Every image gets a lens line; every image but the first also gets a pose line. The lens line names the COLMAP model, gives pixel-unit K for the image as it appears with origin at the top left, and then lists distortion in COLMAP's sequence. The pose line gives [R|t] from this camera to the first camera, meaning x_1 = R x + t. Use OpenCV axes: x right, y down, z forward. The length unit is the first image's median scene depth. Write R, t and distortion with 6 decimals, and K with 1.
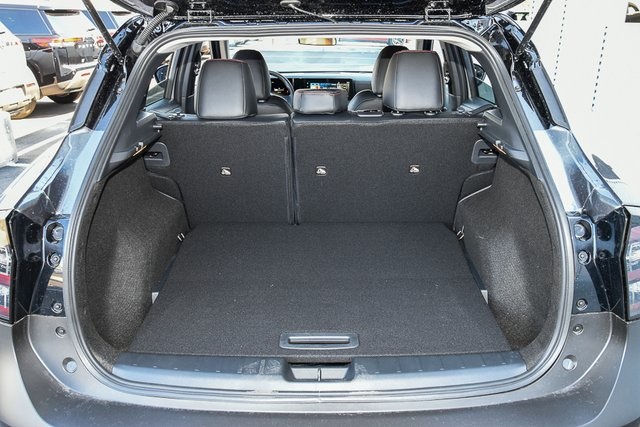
lens RADIAL K [[564.1, 0, 319.5], [0, 564.1, 212.4], [0, 0, 1]] dist [-0.011414, 0.006943]
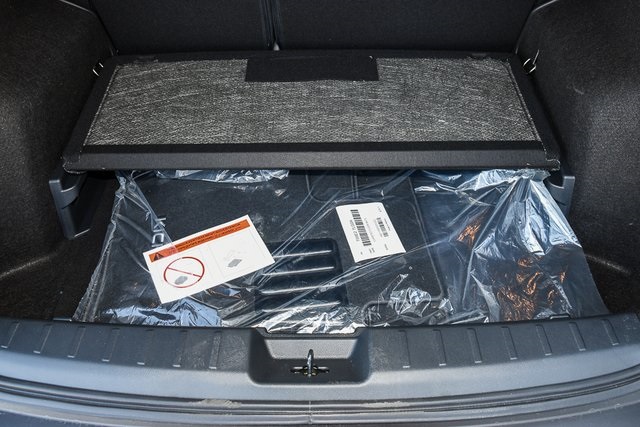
lens RADIAL K [[564.1, 0, 320.0], [0, 564.1, 215.1], [0, 0, 1]] dist [-0.011414, 0.006943]
pose [[0.999986, -0.000081, 0.005306, 0.006834], [-0.002138, 0.908984, 0.416825, -0.110996], [-0.004856, -0.416831, 0.908971, 0.517095]]
